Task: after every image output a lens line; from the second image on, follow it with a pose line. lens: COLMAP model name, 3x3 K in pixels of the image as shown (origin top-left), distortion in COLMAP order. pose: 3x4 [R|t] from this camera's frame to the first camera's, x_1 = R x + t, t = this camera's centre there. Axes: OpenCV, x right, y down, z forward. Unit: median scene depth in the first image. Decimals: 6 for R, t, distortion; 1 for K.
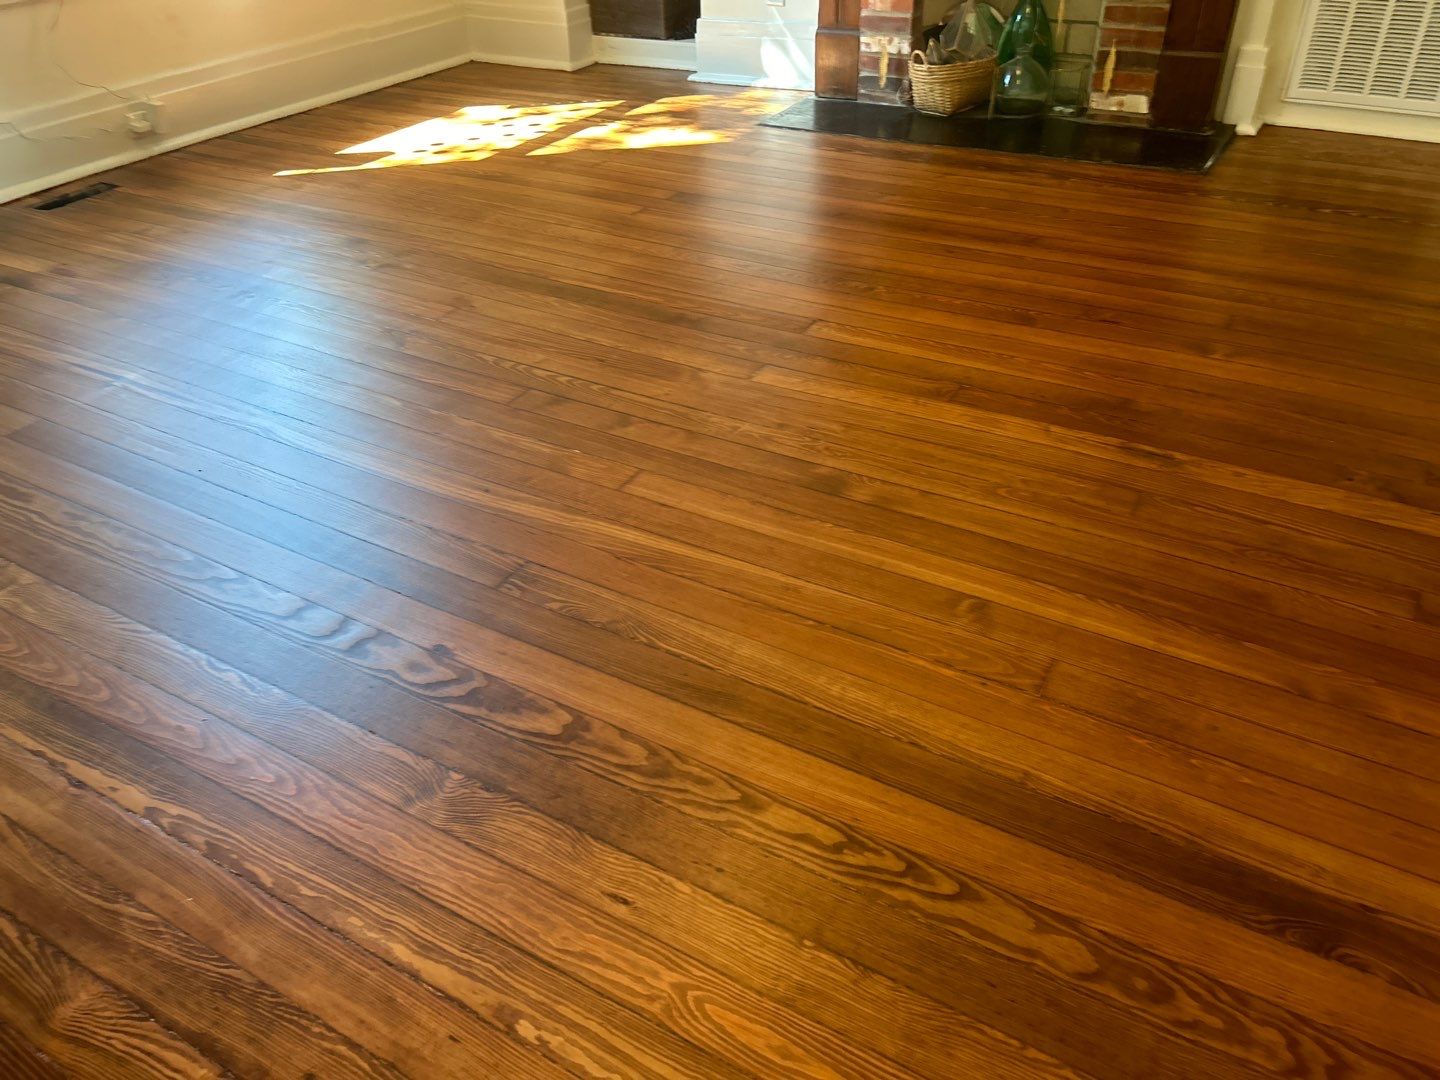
lens RADIAL K [[1084.2, 0, 709.0], [0, 1084.2, 533.9], [0, 0, 1]] dist [0.044351, -0.036970]
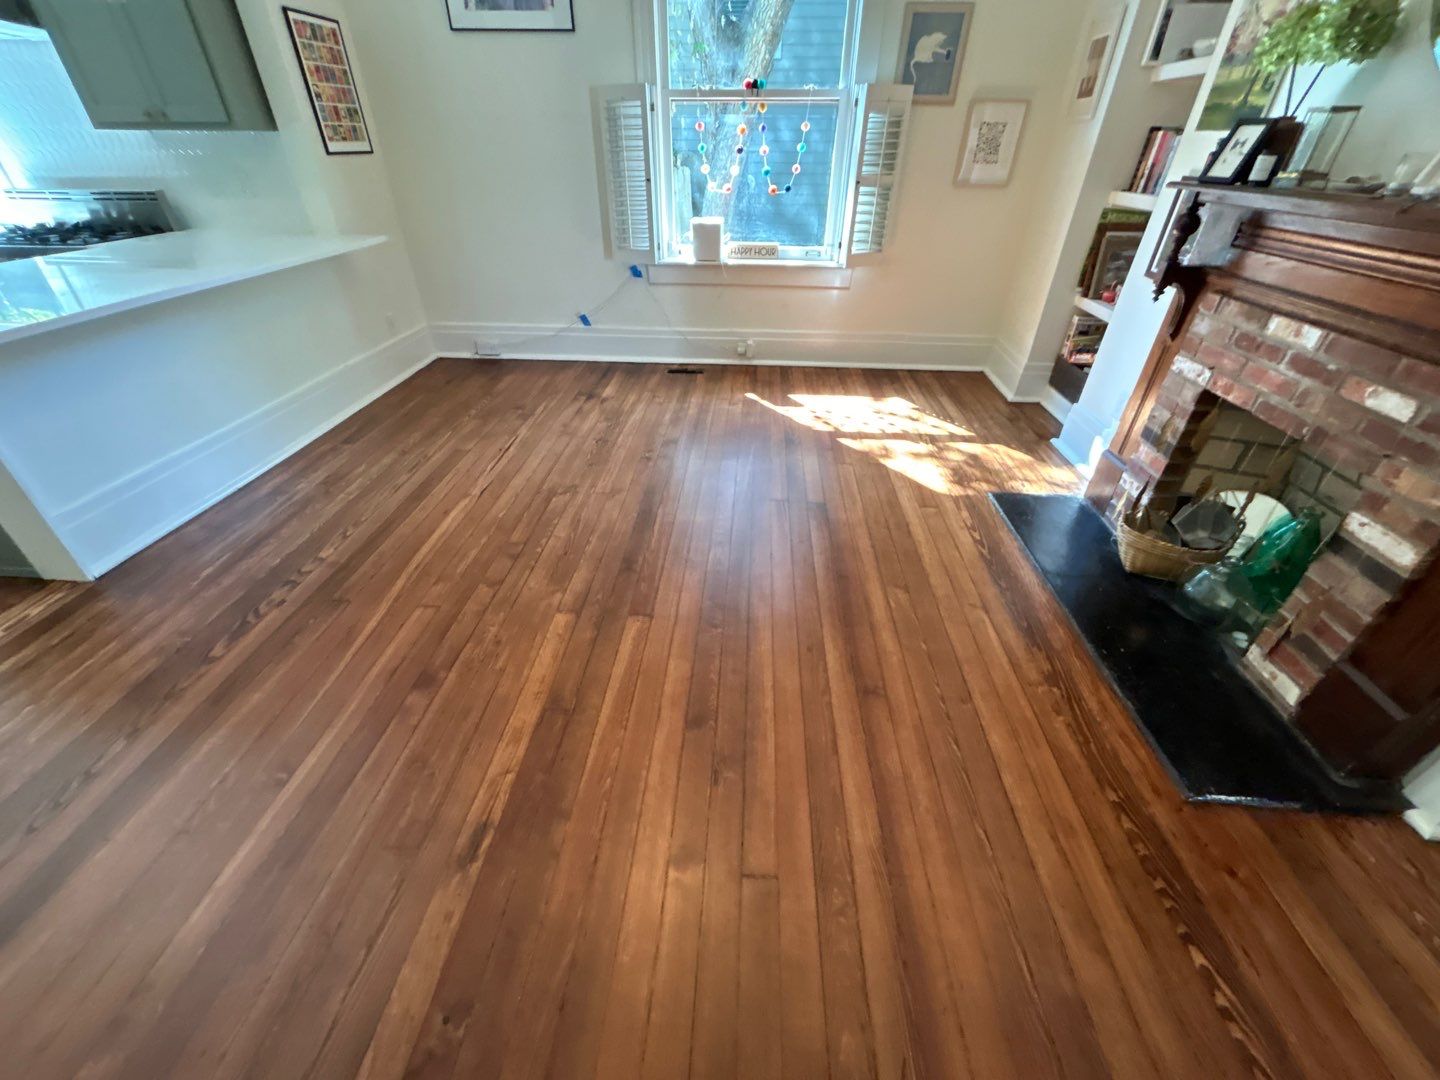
lens RADIAL K [[580.3, 0, 712.6], [0, 580.3, 537.5], [0, 0, 1]] dist [0.003329, 0.000218]
pose [[0.454045, 0.534585, -0.712785, 0.499515], [-0.525568, 0.806694, 0.270228, -0.420060], [0.719459, 0.251922, 0.647236, 0.408423]]
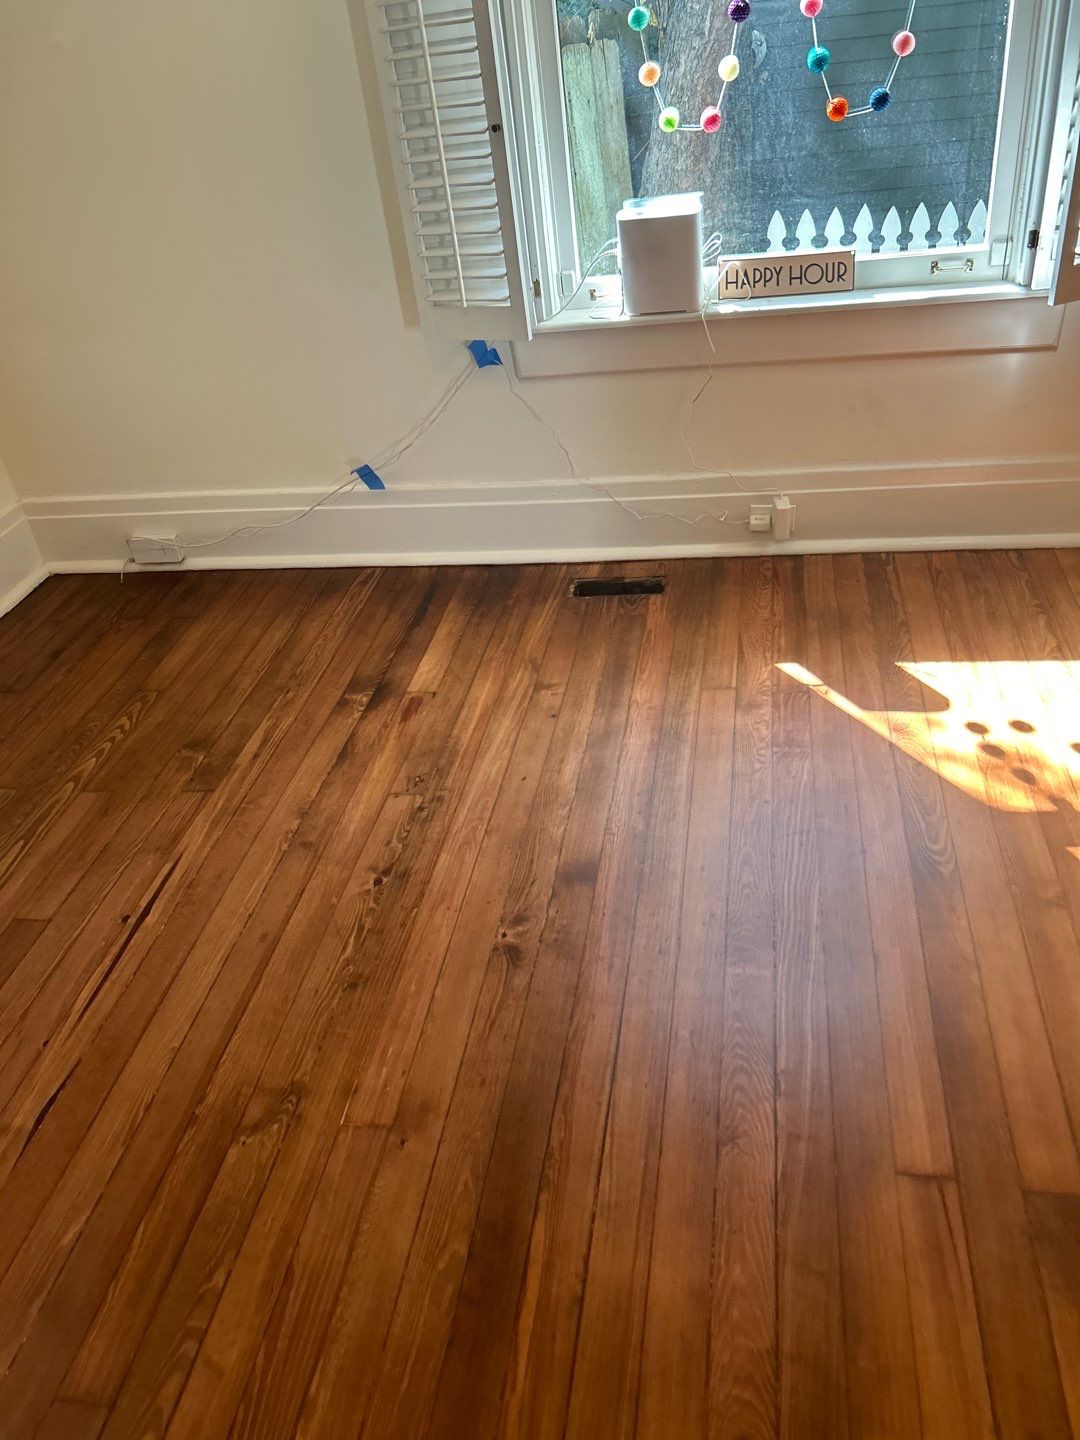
lens RADIAL K [[1084.2, 0, 549.2], [0, 1084.2, 729.7], [0, 0, 1]] dist [0.044351, -0.036970]
pose [[0.373101, 0.529689, -0.761725, 0.134256], [-0.450412, 0.821181, 0.350416, -0.541544], [0.811126, 0.212349, 0.544962, 0.558376]]
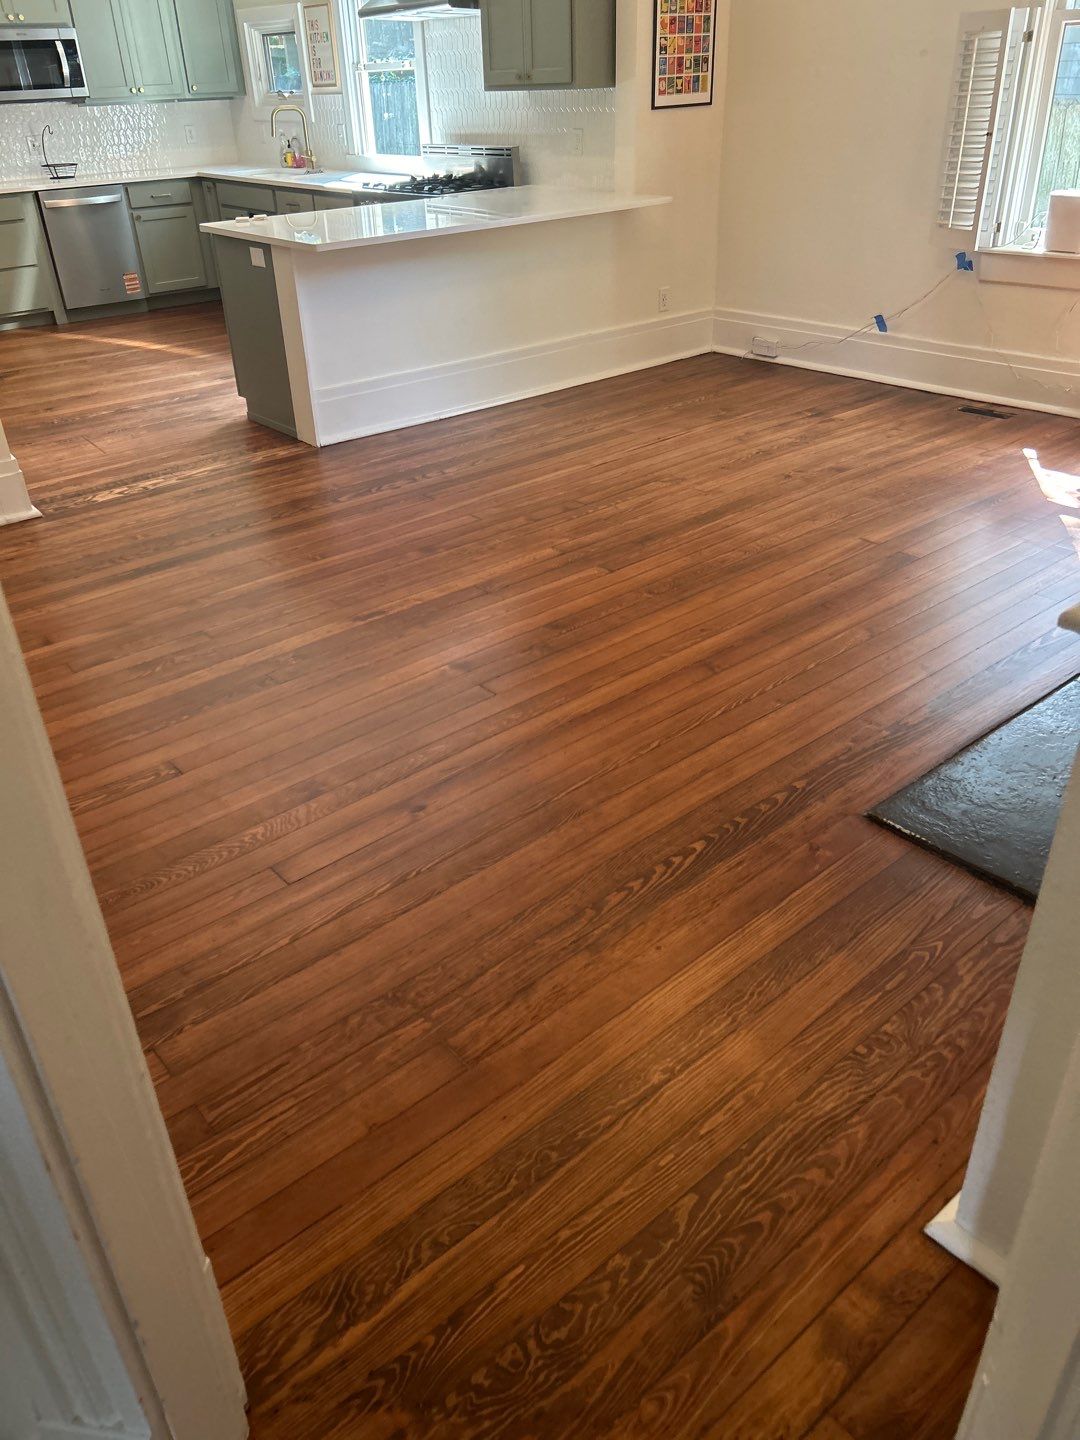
lens RADIAL K [[1076.0, 0, 538.8], [0, 1076.0, 727.1], [0, 0, 1]] dist [0.046787, -0.047490]
pose [[-0.324034, 0.530900, -0.783037, 1.083397], [-0.498225, 0.607849, 0.618297, -0.718947], [0.804222, 0.590478, 0.067544, 0.736338]]
